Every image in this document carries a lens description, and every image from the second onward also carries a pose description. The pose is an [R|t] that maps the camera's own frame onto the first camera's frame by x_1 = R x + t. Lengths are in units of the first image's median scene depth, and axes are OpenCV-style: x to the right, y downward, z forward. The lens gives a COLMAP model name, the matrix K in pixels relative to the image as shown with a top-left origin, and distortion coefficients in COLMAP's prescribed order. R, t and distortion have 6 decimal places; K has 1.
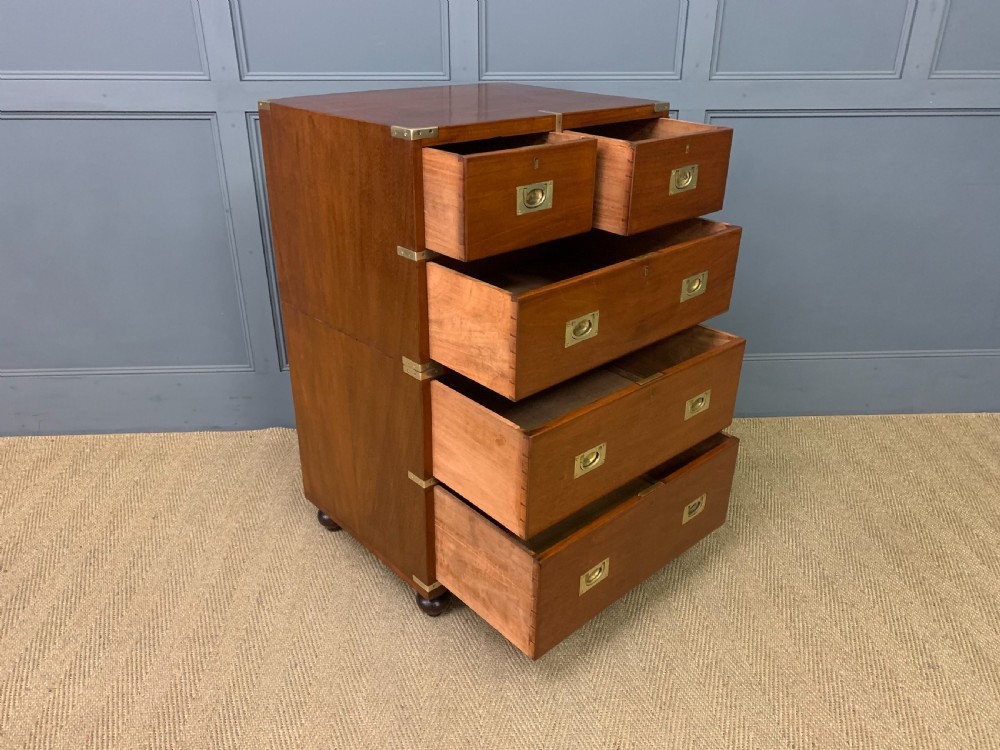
lens RADIAL K [[771.8, 0, 497.5], [0, 771.8, 372.8], [0, 0, 1]] dist [0.037882, -0.025077]
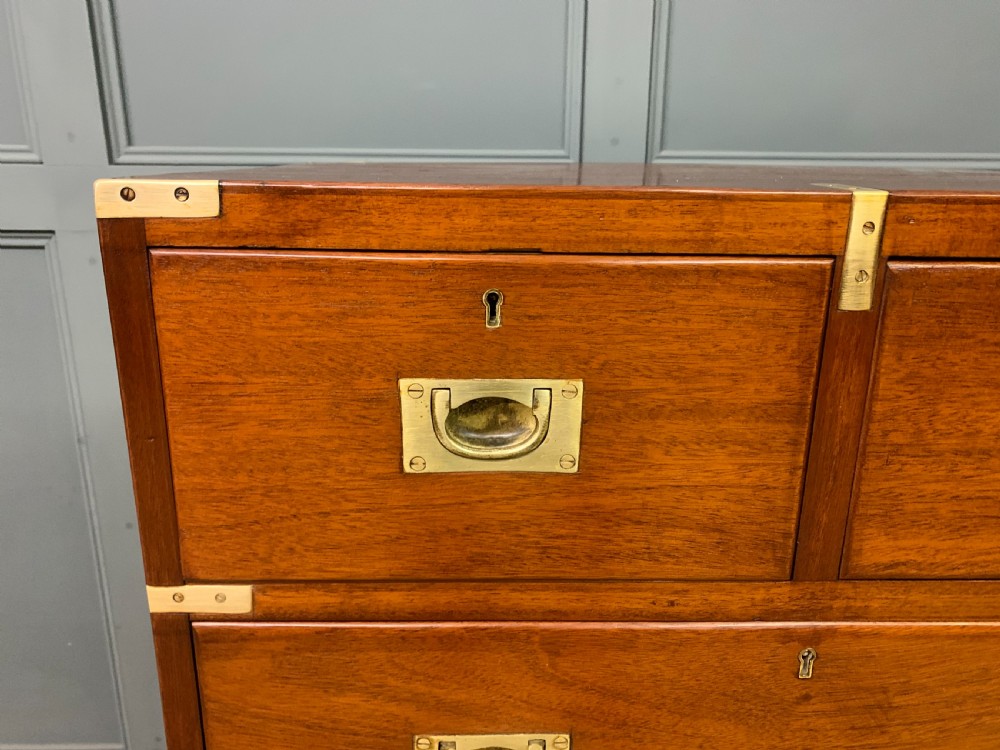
lens RADIAL K [[771.8, 0, 493.5], [0, 771.8, 383.5], [0, 0, 1]] dist [0.037882, -0.025077]
pose [[0.999423, 0.014000, -0.030937, -0.097126], [-0.018641, 0.987701, -0.155238, -0.188316], [0.028383, 0.155725, 0.987393, 0.591236]]
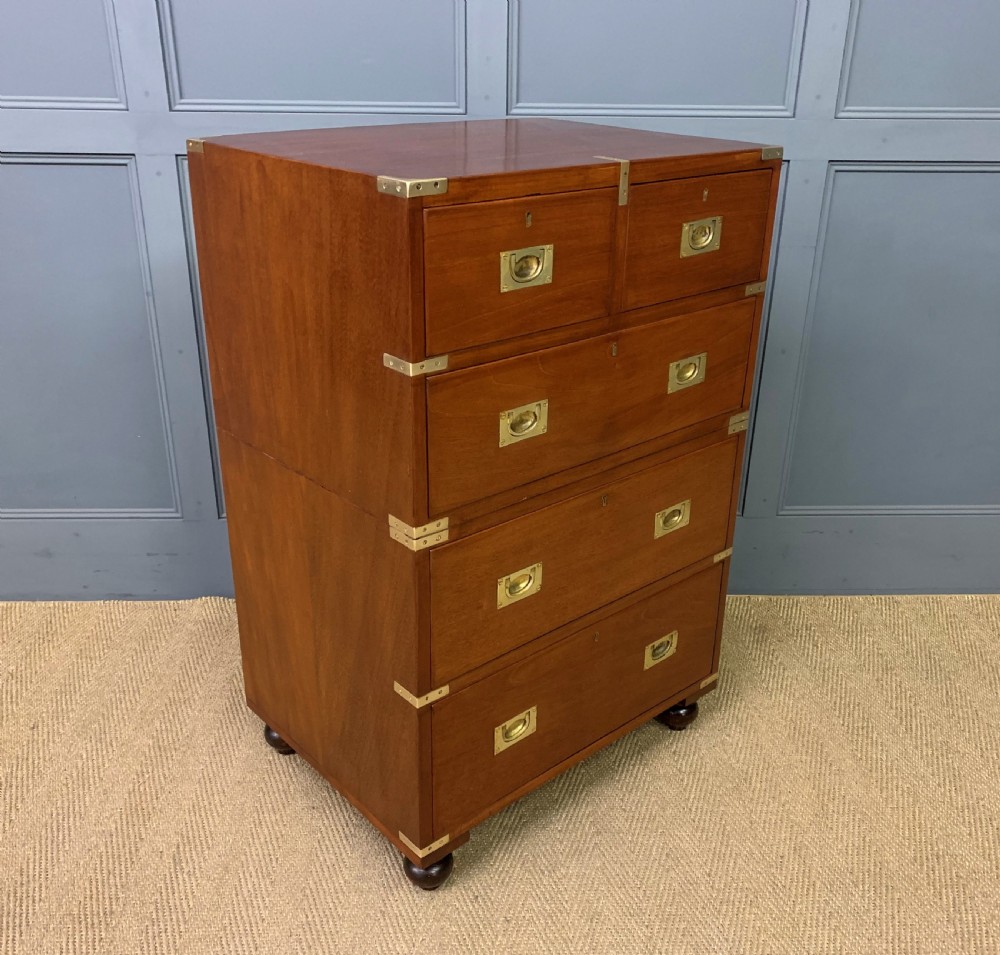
lens RADIAL K [[1021.8, 0, 501.0], [0, 1021.8, 486.5], [0, 0, 1]] dist [0.021392, 0.000000]
pose [[0.999723, 0.017435, -0.015827, -0.008550], [-0.017702, 0.999701, -0.016871, -0.023663], [0.015528, 0.017146, 0.999732, 0.076789]]
